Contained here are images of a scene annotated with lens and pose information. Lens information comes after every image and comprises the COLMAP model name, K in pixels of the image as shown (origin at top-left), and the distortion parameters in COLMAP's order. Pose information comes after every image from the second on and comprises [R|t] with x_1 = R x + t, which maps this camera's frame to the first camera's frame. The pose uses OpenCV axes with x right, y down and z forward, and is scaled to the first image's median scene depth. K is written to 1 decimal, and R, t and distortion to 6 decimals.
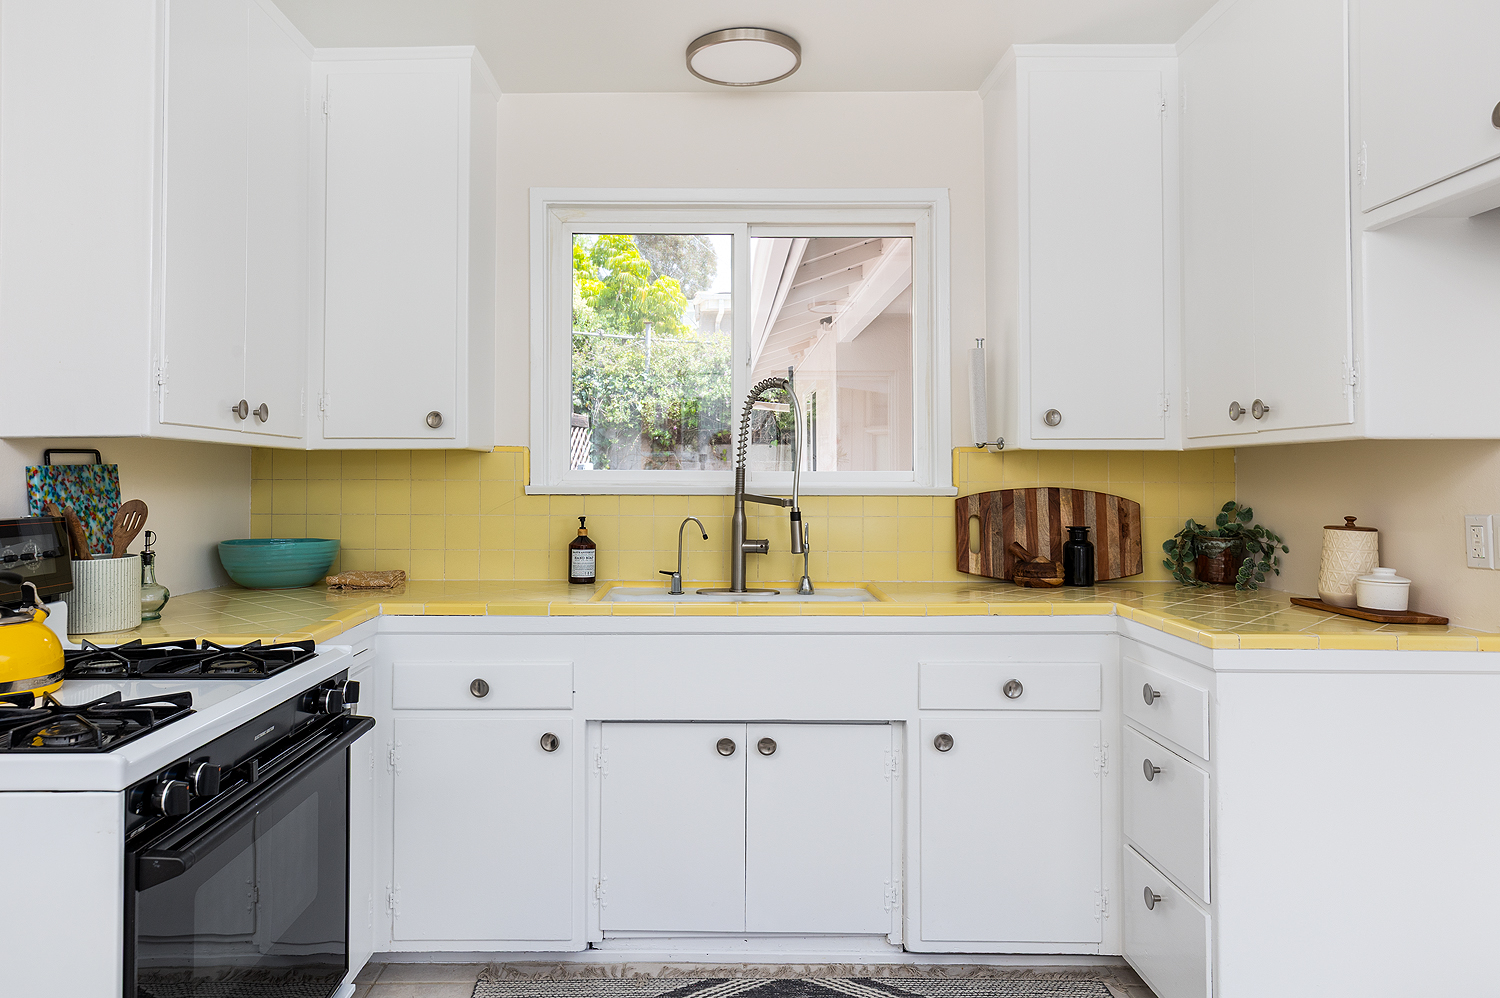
lens RADIAL K [[942.6, 0, 747.9], [0, 942.6, 472.6], [0, 0, 1]] dist [0.000227, -0.001610]
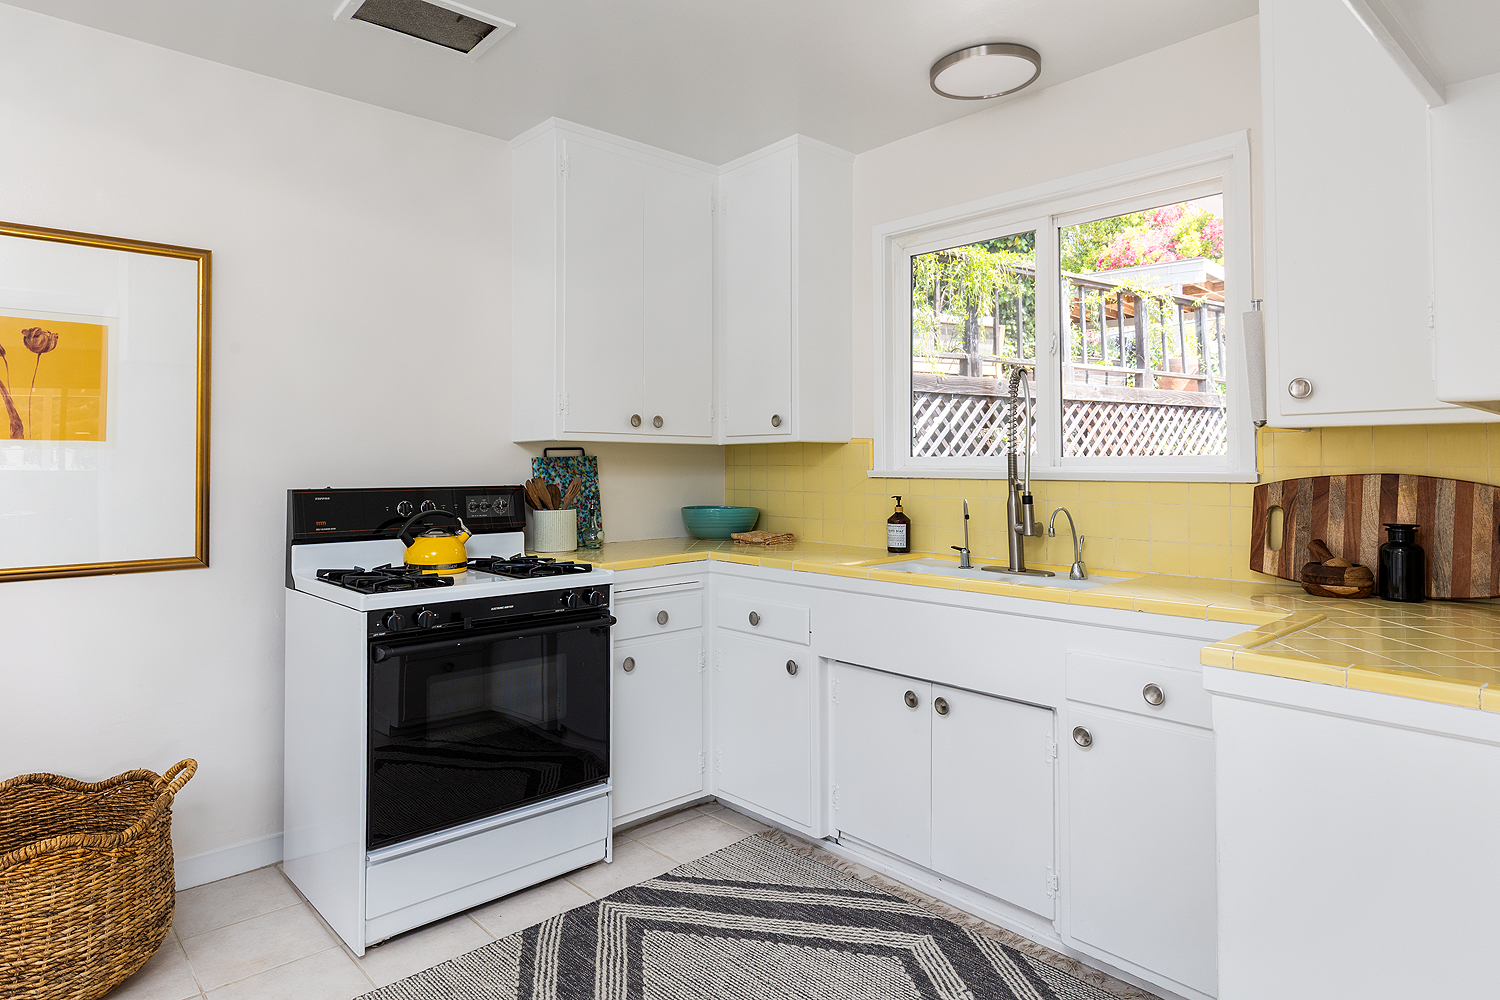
lens RADIAL K [[866.2, 0, 748.1], [0, 866.2, 463.9], [0, 0, 1]] dist [-0.004046, -0.000723]
pose [[0.677913, -0.002724, -0.735137, 0.500329], [0.005209, 0.999986, 0.001098, 0.003692], [0.735124, -0.004573, 0.677918, 0.121621]]
